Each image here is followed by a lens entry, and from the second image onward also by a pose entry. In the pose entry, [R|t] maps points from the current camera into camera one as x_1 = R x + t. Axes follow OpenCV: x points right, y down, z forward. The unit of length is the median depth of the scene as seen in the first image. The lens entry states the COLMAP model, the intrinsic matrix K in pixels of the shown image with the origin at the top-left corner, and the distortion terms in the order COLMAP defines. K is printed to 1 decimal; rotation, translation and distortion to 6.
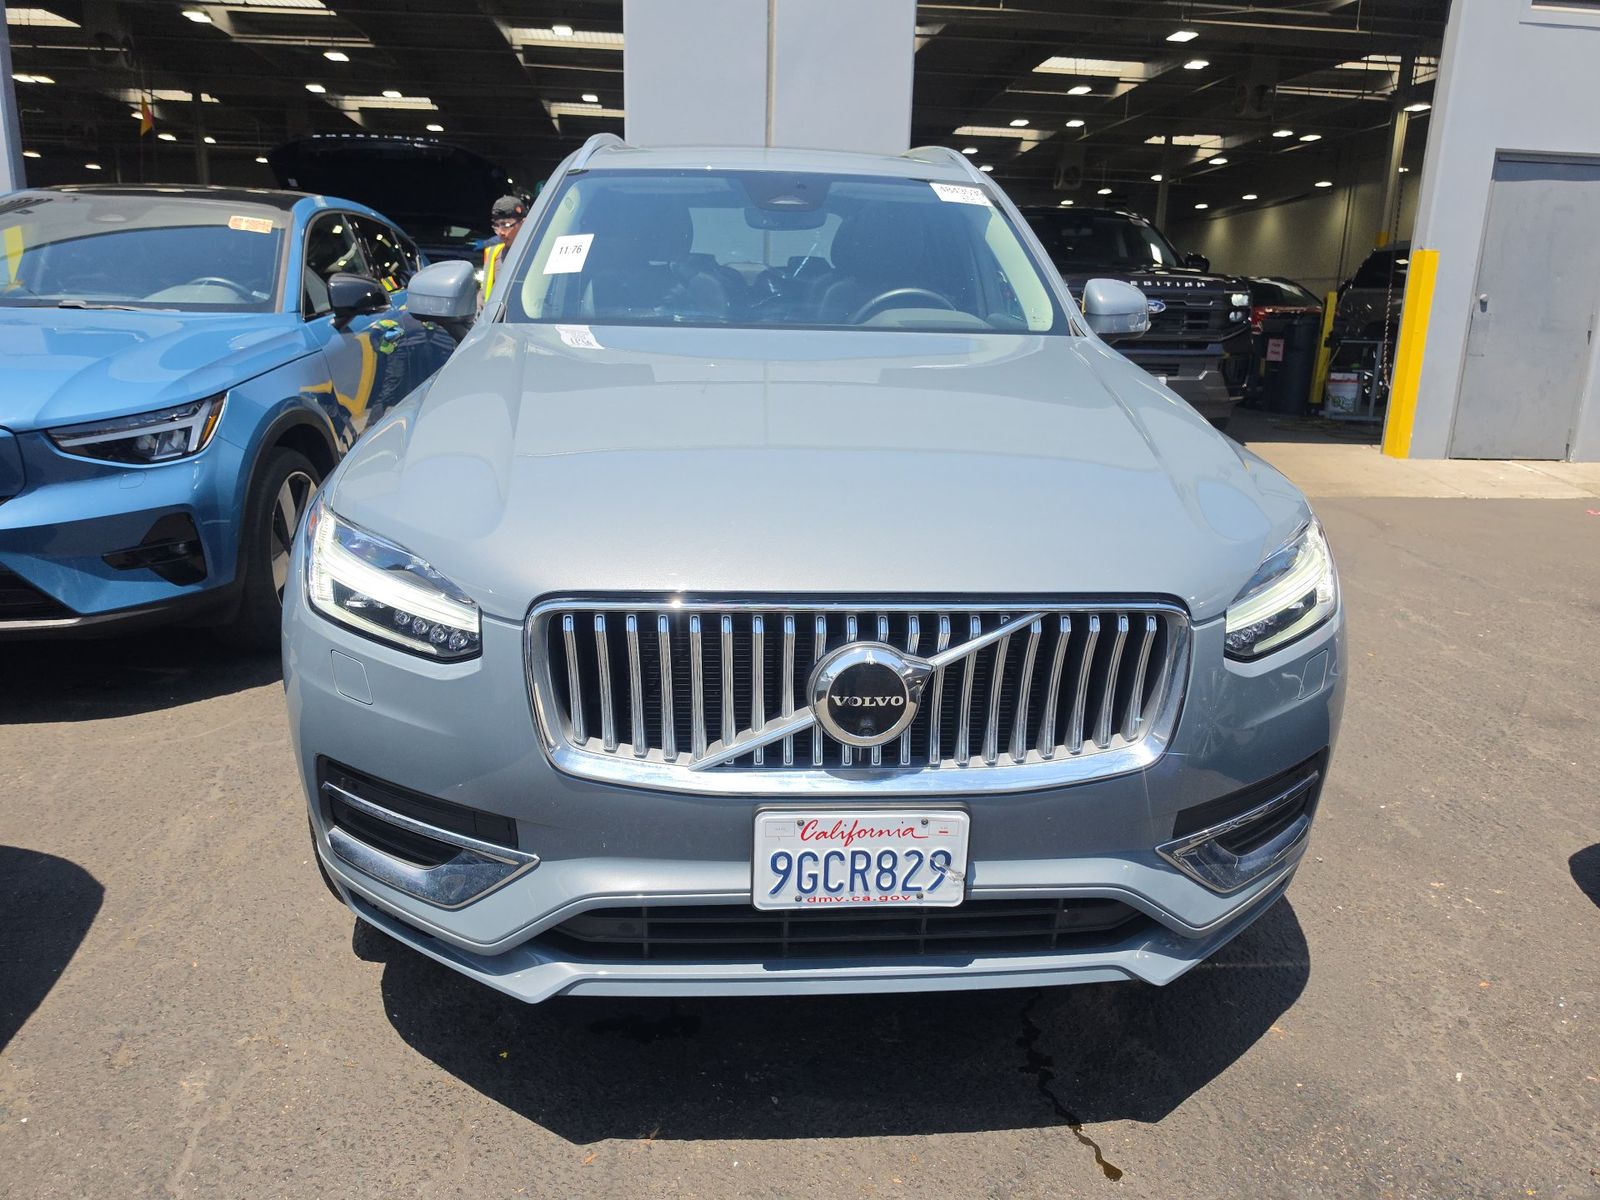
lens RADIAL K [[1094.4, 0, 828.1], [0, 1094.4, 600.3], [0, 0, 1]] dist [0.055661, -0.053257]
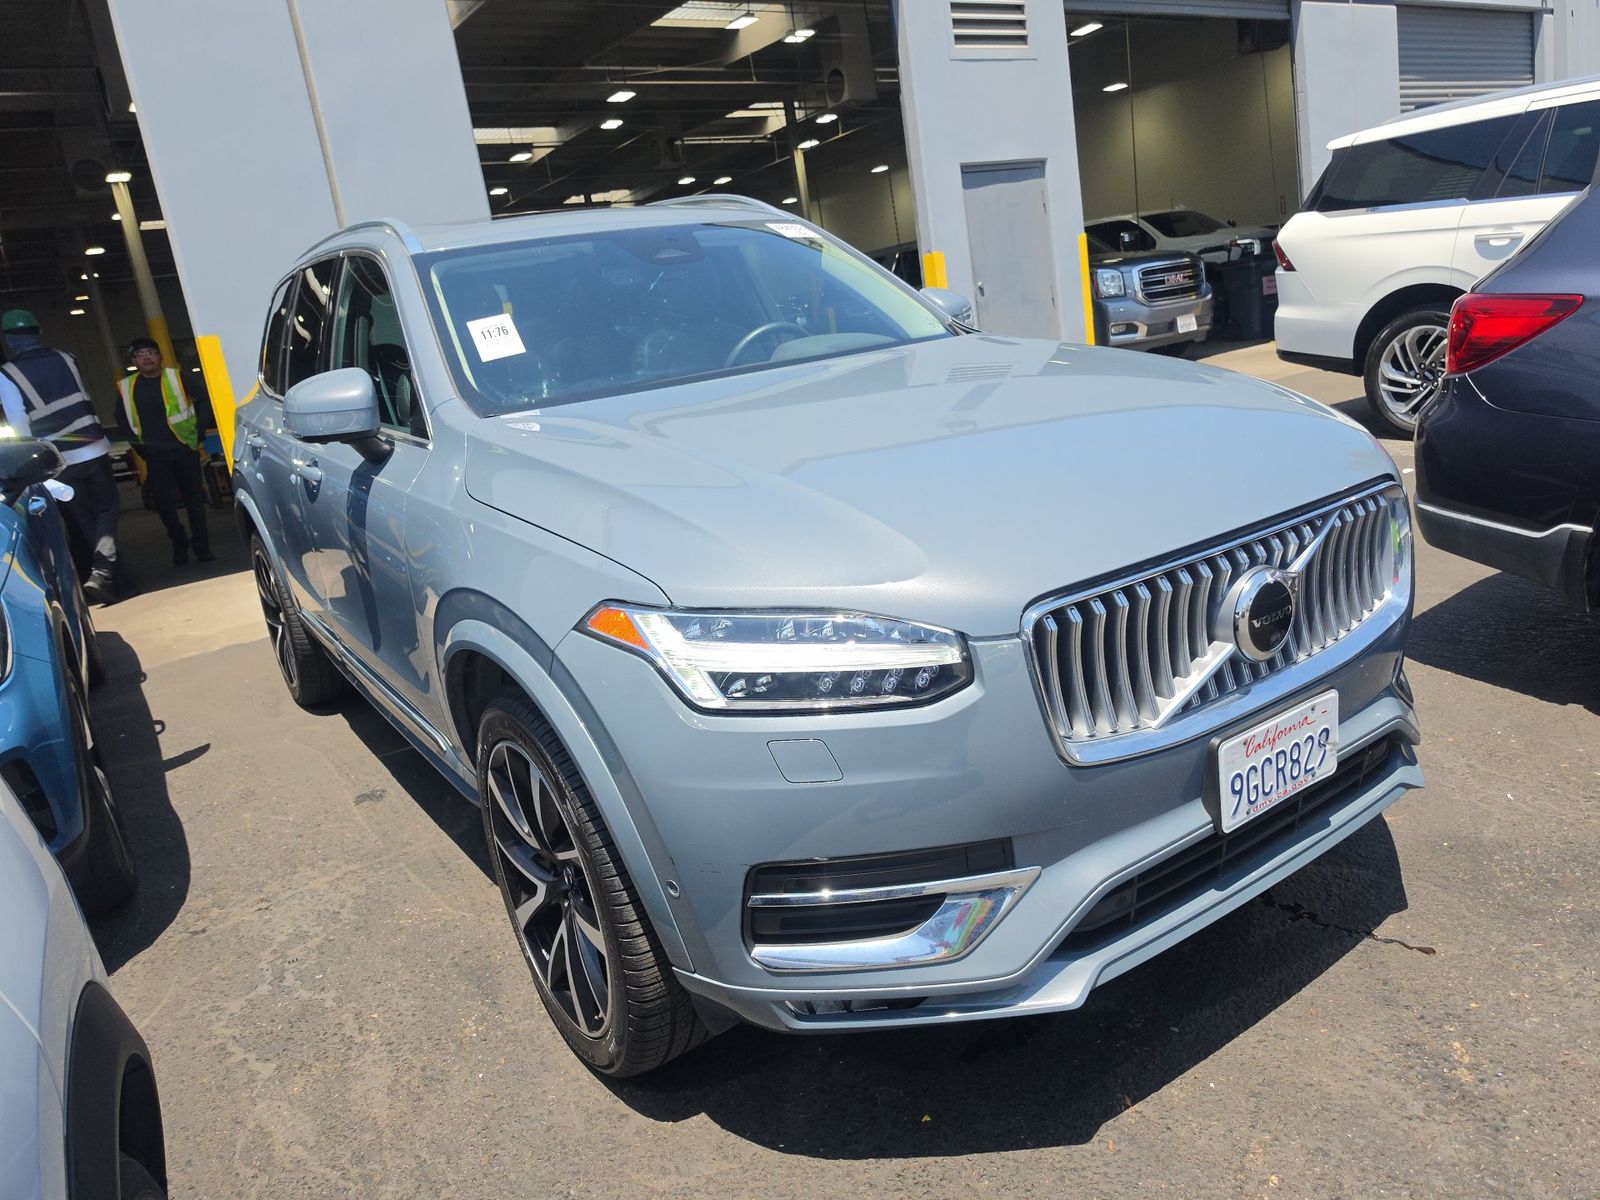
lens RADIAL K [[1094.4, 0, 828.1], [0, 1094.4, 600.3], [0, 0, 1]] dist [0.055661, -0.053257]
pose [[0.862183, -0.272905, 0.426807, -0.798817], [0.294147, 0.955612, 0.016827, -0.074731], [-0.412454, 0.111036, 0.904186, 0.142282]]
